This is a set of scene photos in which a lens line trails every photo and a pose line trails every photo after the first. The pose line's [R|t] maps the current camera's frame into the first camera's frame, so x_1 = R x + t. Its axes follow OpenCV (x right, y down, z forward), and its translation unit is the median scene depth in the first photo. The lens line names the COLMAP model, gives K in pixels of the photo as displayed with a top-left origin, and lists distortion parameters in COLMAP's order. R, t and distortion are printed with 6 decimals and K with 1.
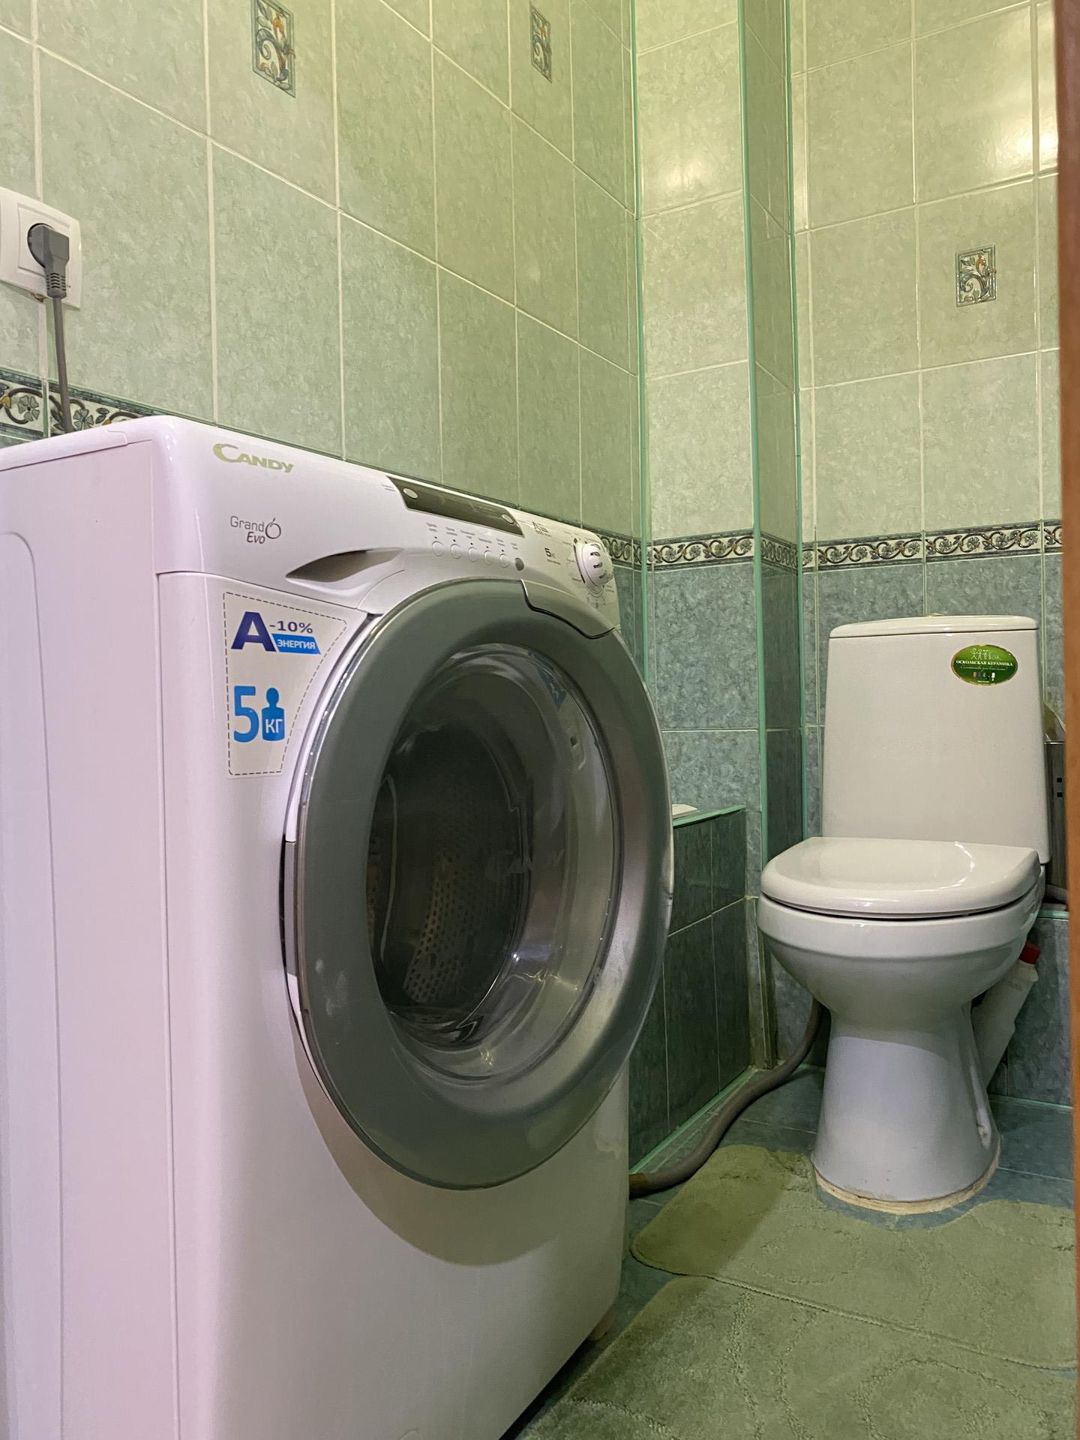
lens RADIAL K [[1108.4, 0, 534.0], [0, 1108.4, 703.1], [0, 0, 1]] dist [0.136307, -0.259635]
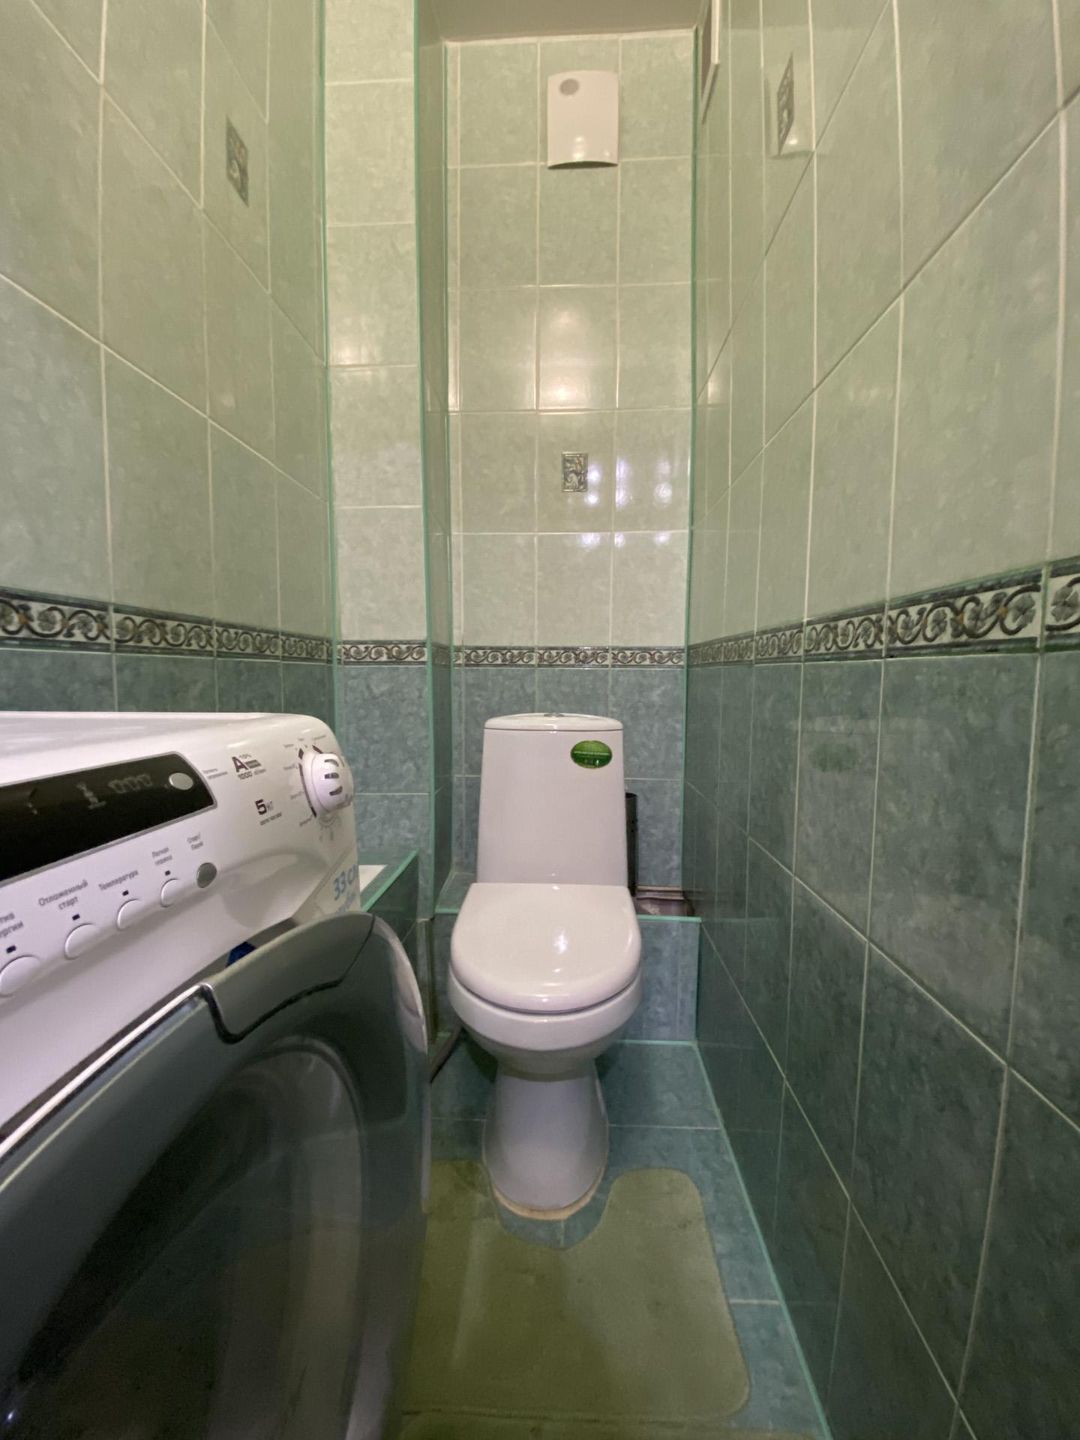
lens RADIAL K [[581.5, 0, 542.8], [0, 581.5, 720.2], [0, 0, 1]] dist [0.034986, -0.029452]
pose [[0.883923, -0.010488, 0.467514, -0.000625], [-0.022983, 0.997566, 0.065833, -0.108360], [-0.467067, -0.068936, 0.881531, 0.328371]]
